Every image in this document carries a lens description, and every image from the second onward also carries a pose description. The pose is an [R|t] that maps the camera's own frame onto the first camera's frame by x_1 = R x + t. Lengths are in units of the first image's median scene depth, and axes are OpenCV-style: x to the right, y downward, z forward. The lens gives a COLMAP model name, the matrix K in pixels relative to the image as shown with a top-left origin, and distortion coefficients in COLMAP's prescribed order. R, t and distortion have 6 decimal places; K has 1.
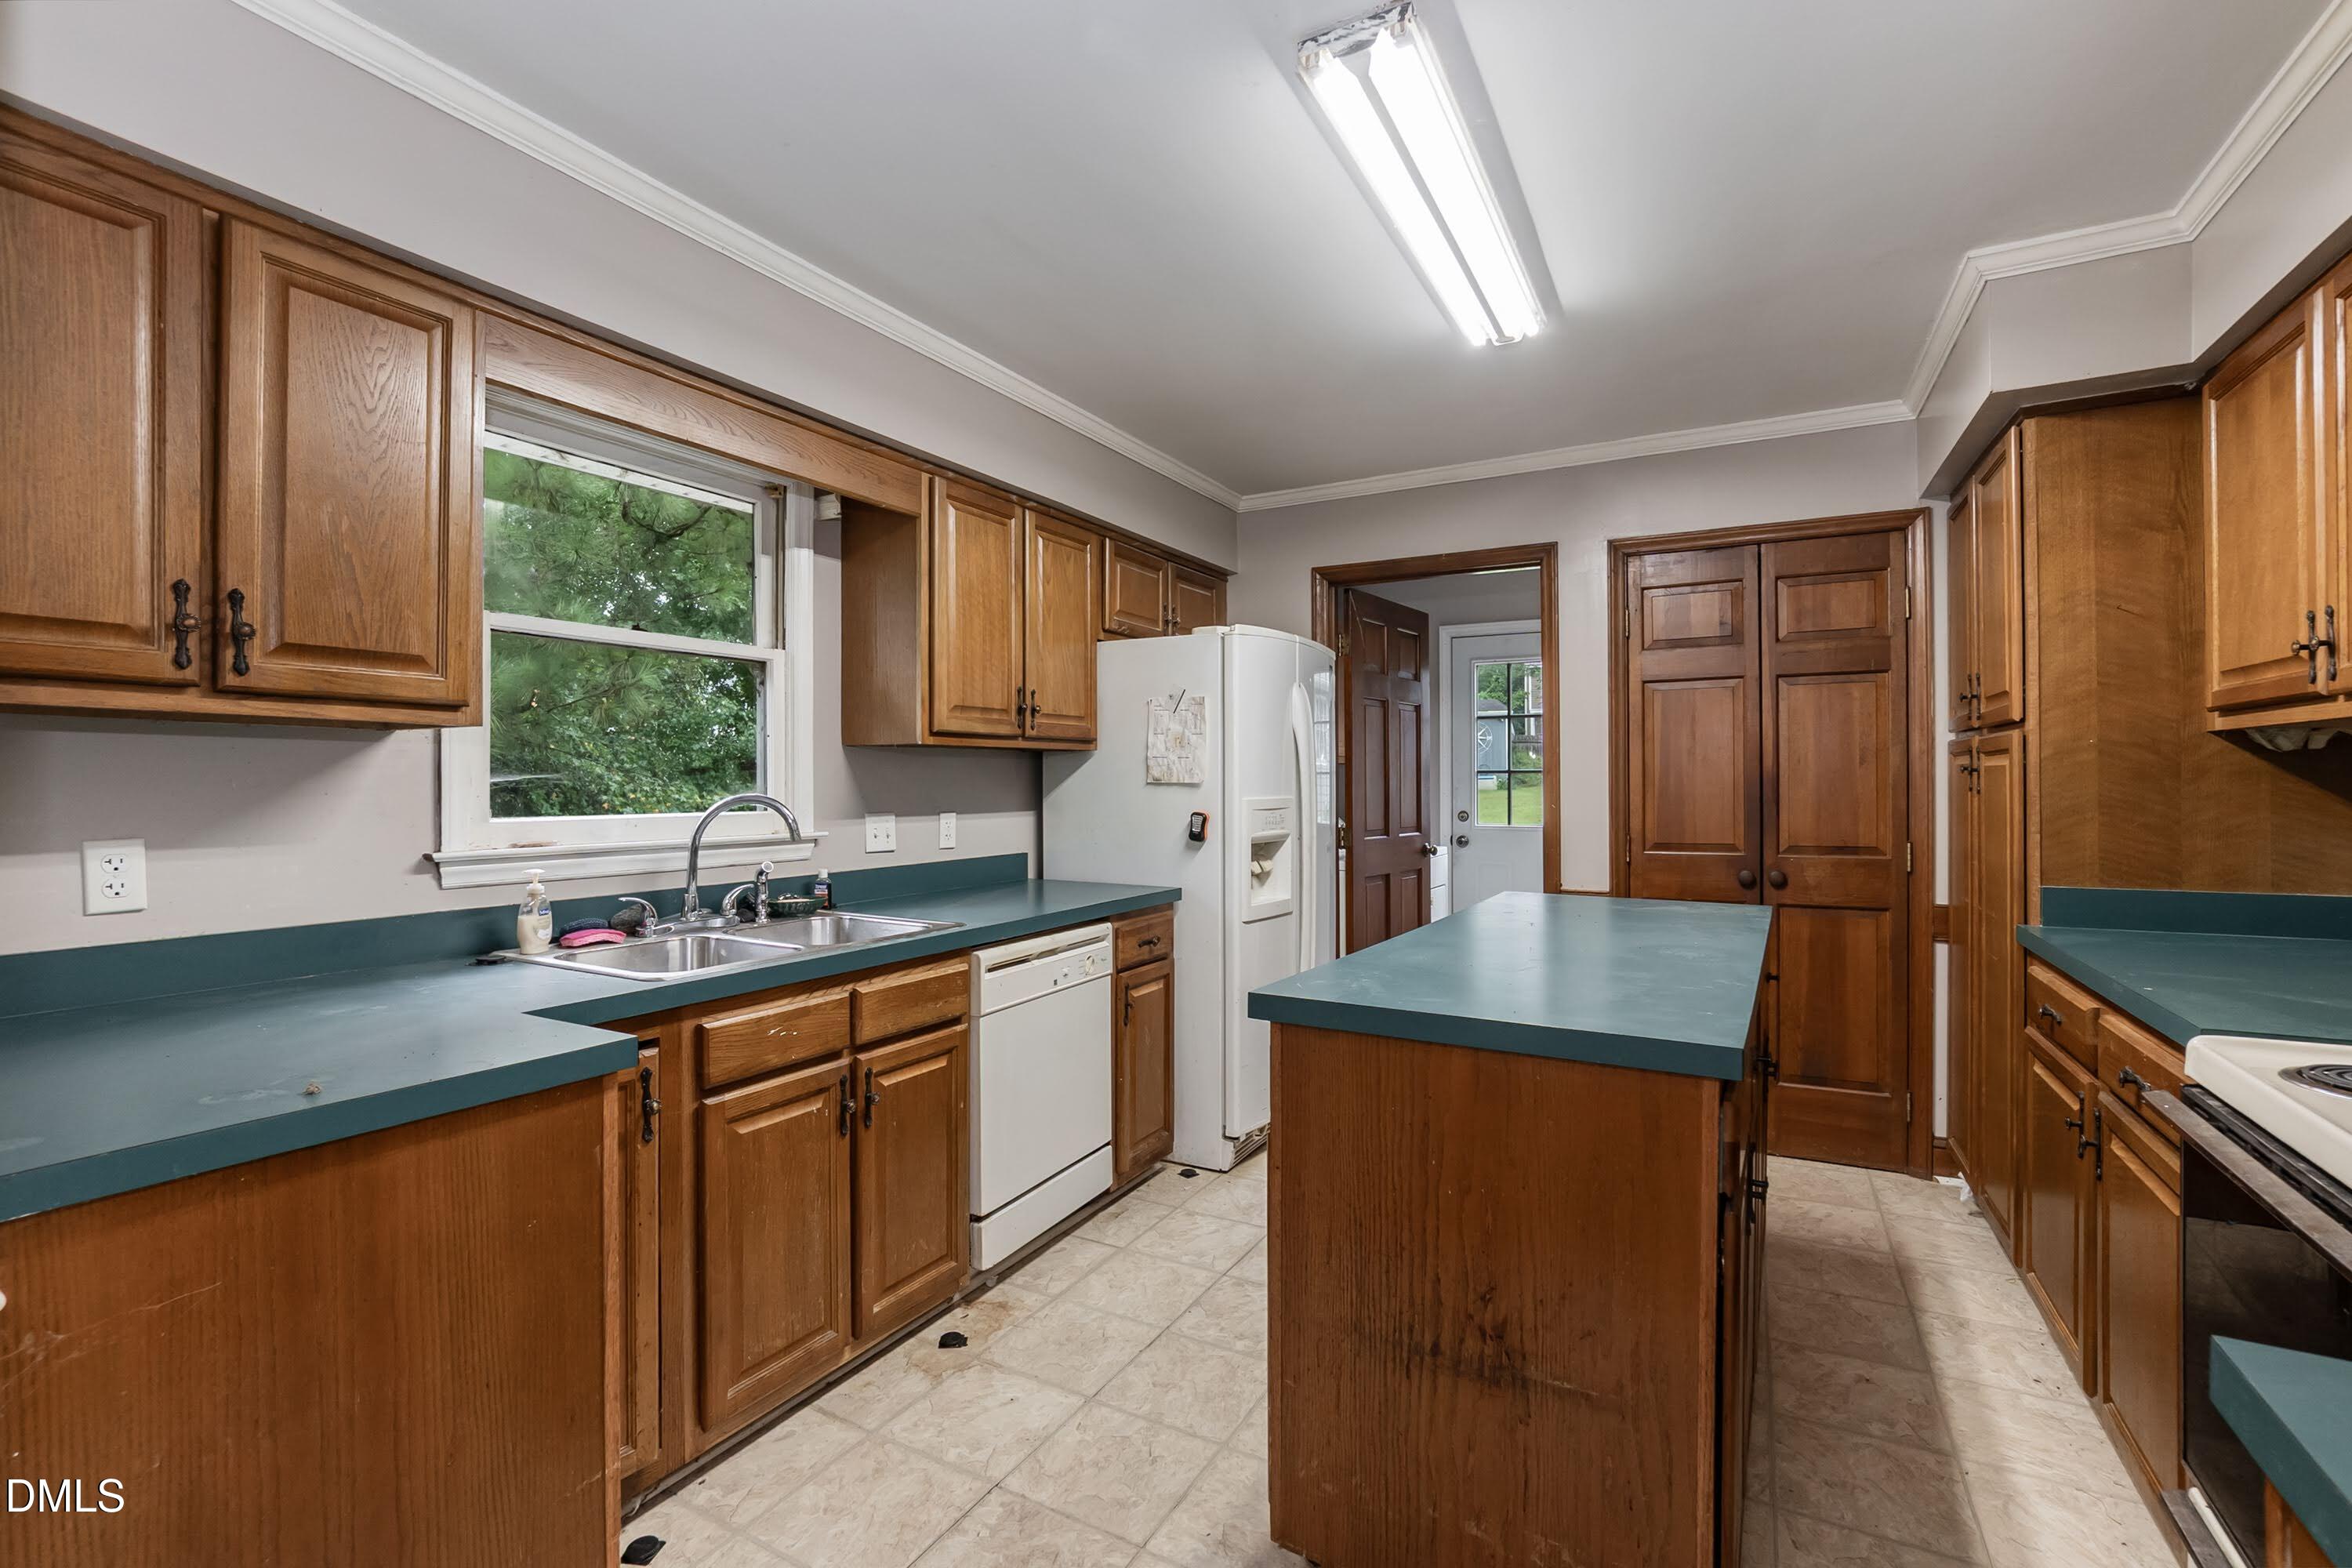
lens RADIAL K [[1032.3, 0, 1176.0], [0, 1032.3, 784.0], [0, 0, 1]] dist [-0.034519, 0.011152]
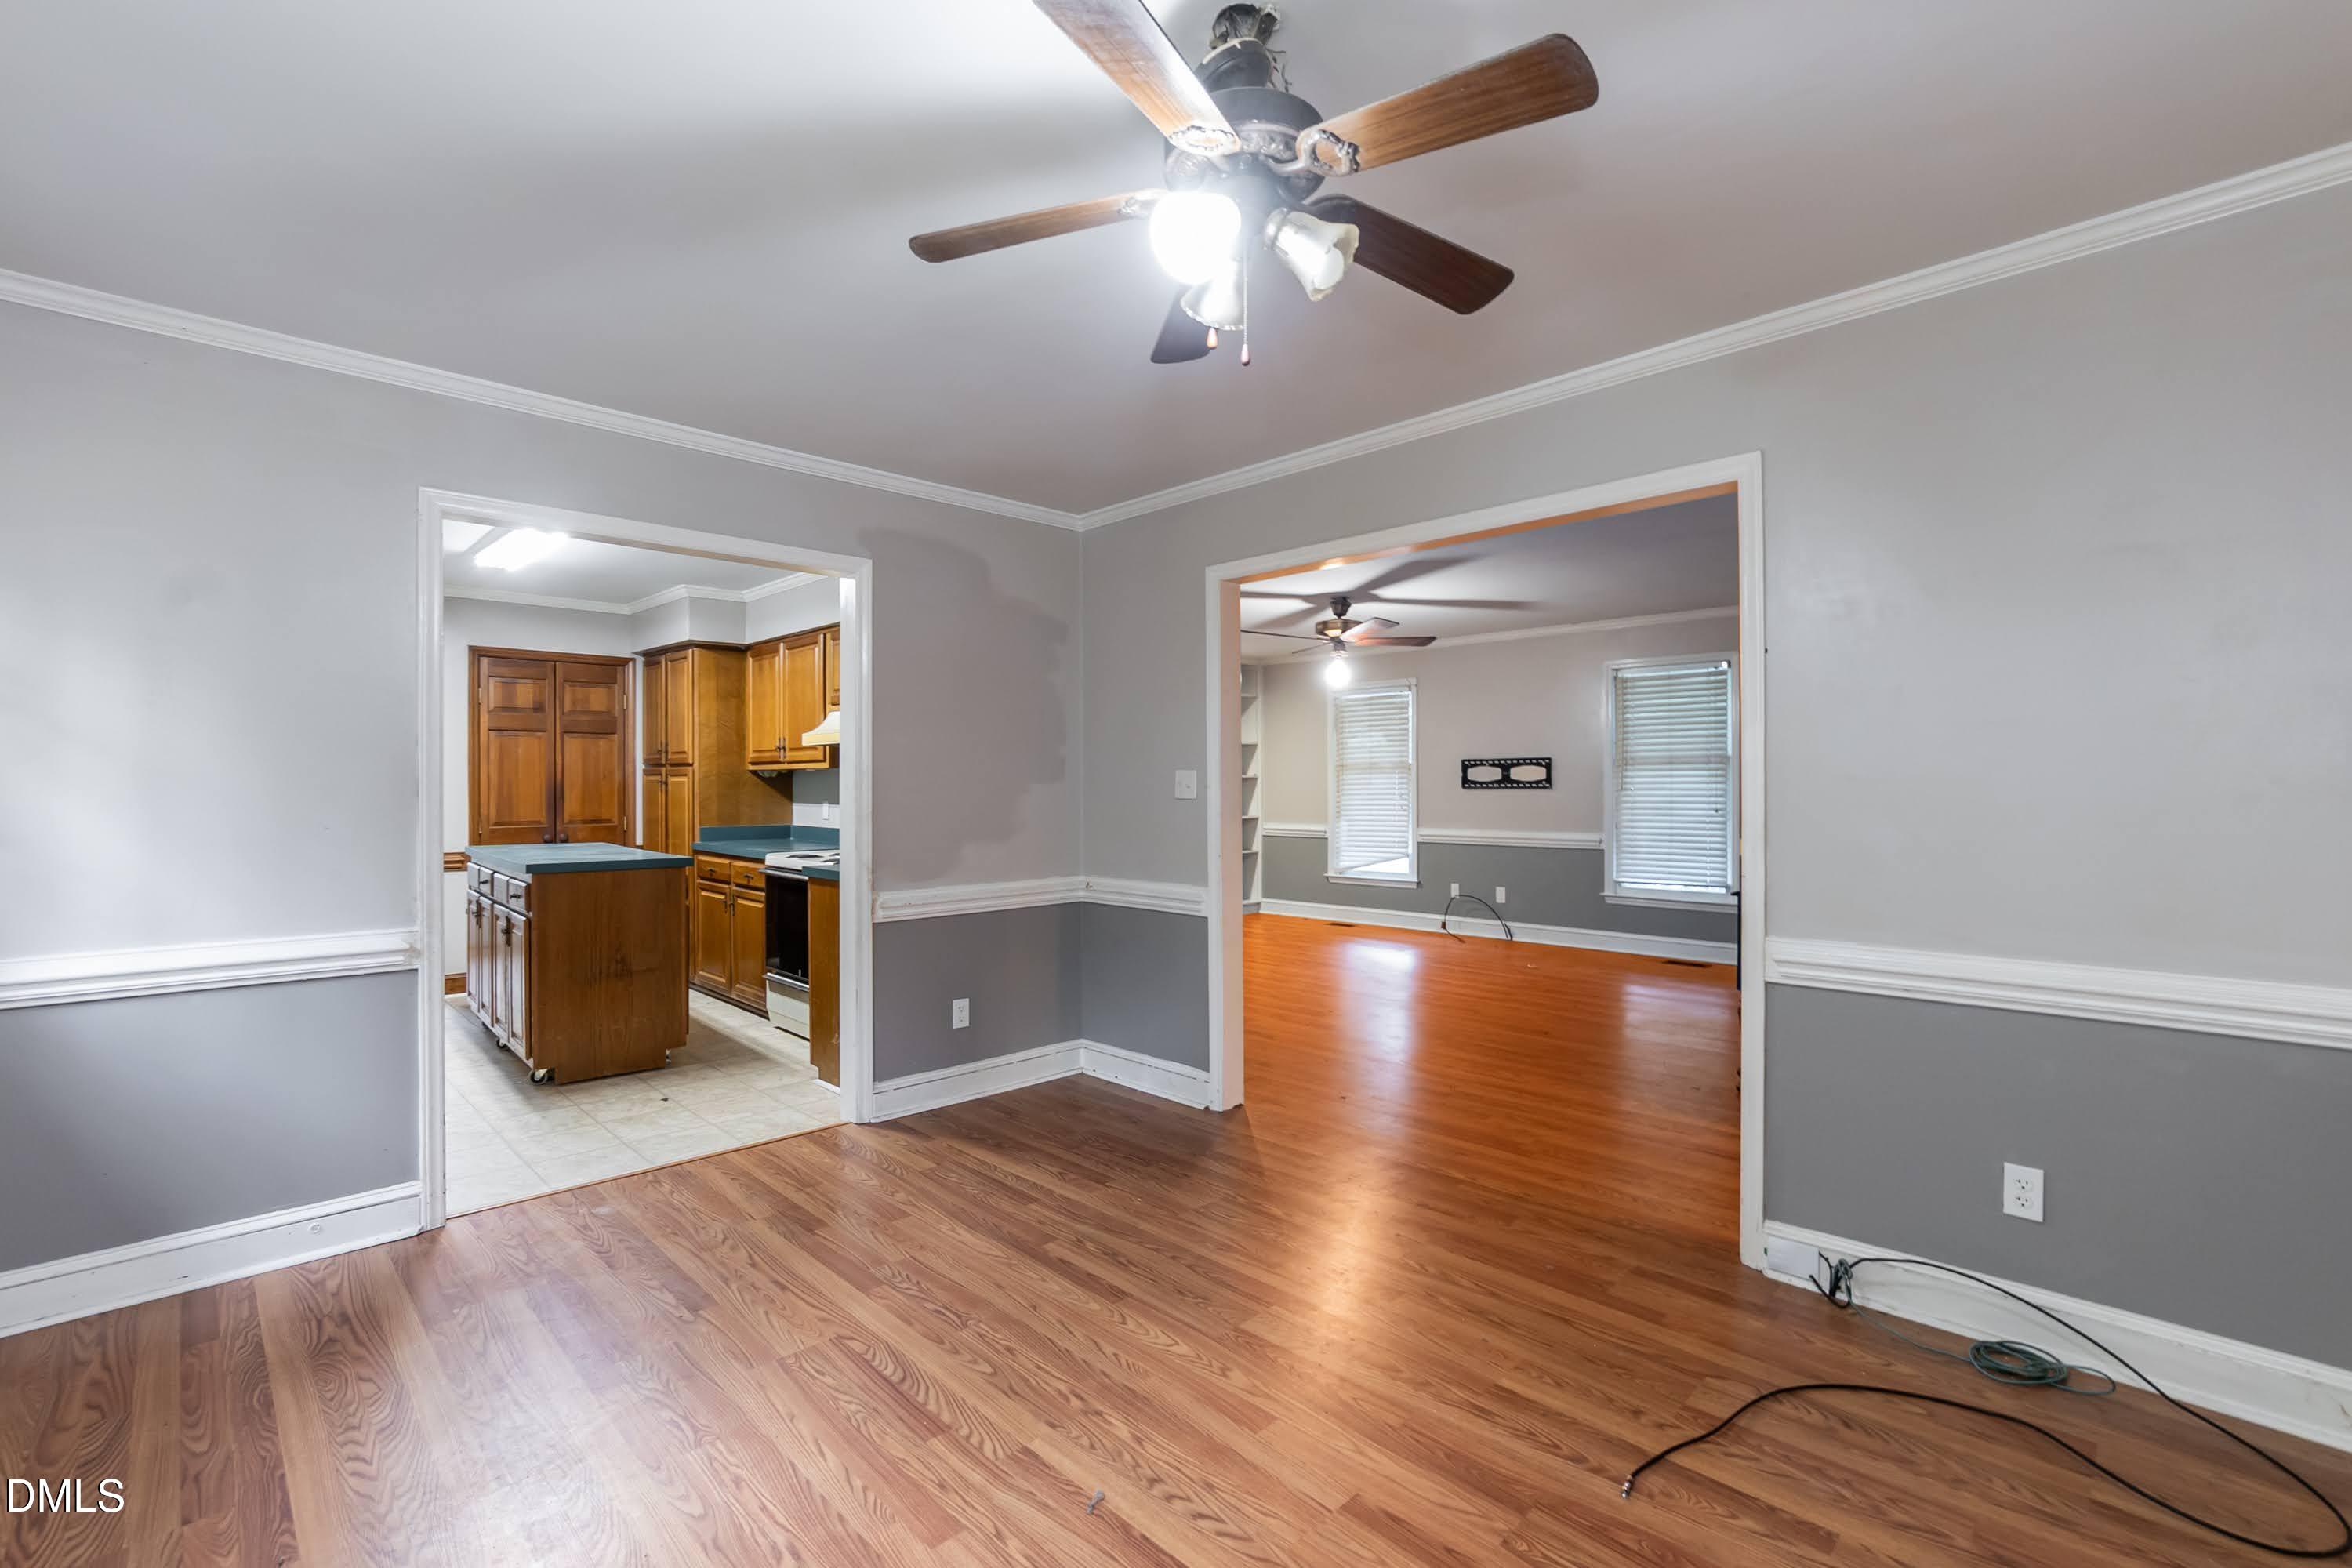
lens RADIAL K [[1032.3, 0, 1176.0], [0, 1032.3, 784.0], [0, 0, 1]] dist [-0.034519, 0.011152]
pose [[0.277434, 0.003784, 0.960737, -1.342398], [0.001433, 0.999990, -0.004353, 0.002269], [-0.960744, 0.002584, 0.277426, -0.914376]]
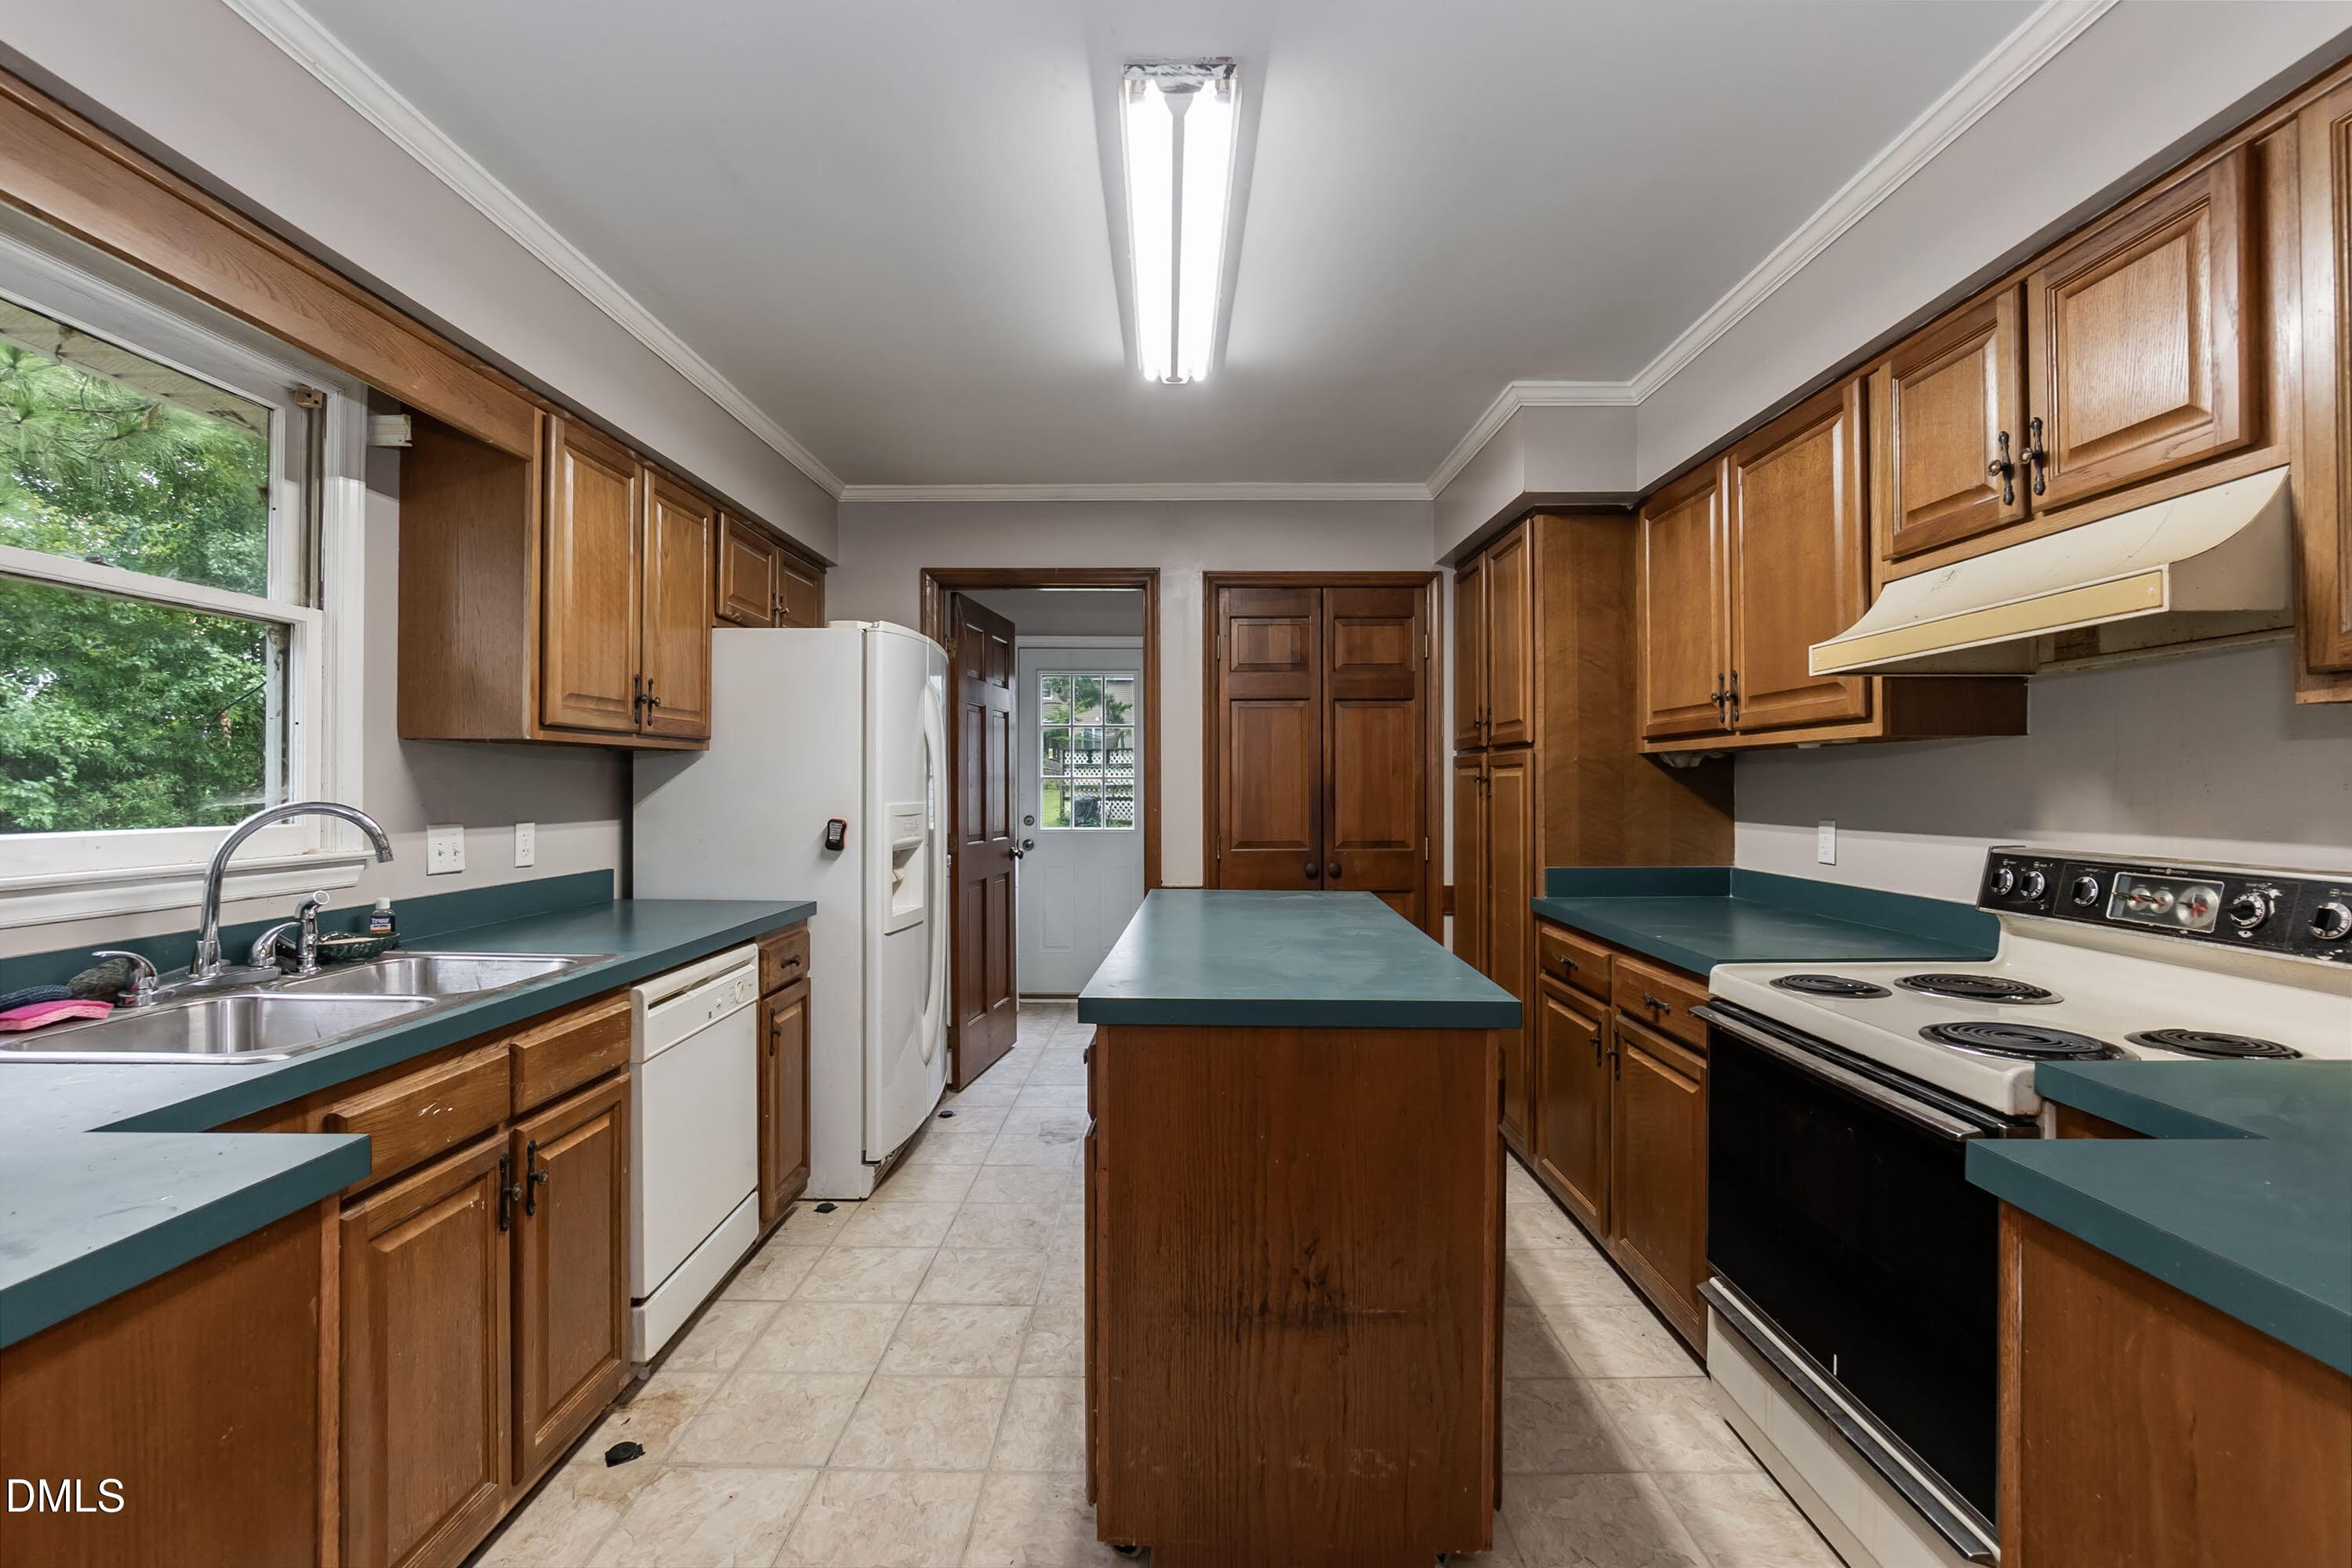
lens RADIAL K [[1027.2, 0, 1176.9], [0, 1027.2, 785.9], [0, 0, 1]] dist [-0.035120, 0.011662]
pose [[0.876418, 0.003992, 0.481535, -0.214491], [-0.002322, 0.999989, -0.004063, 0.000586], [-0.481546, 0.002442, 0.876418, 0.055840]]
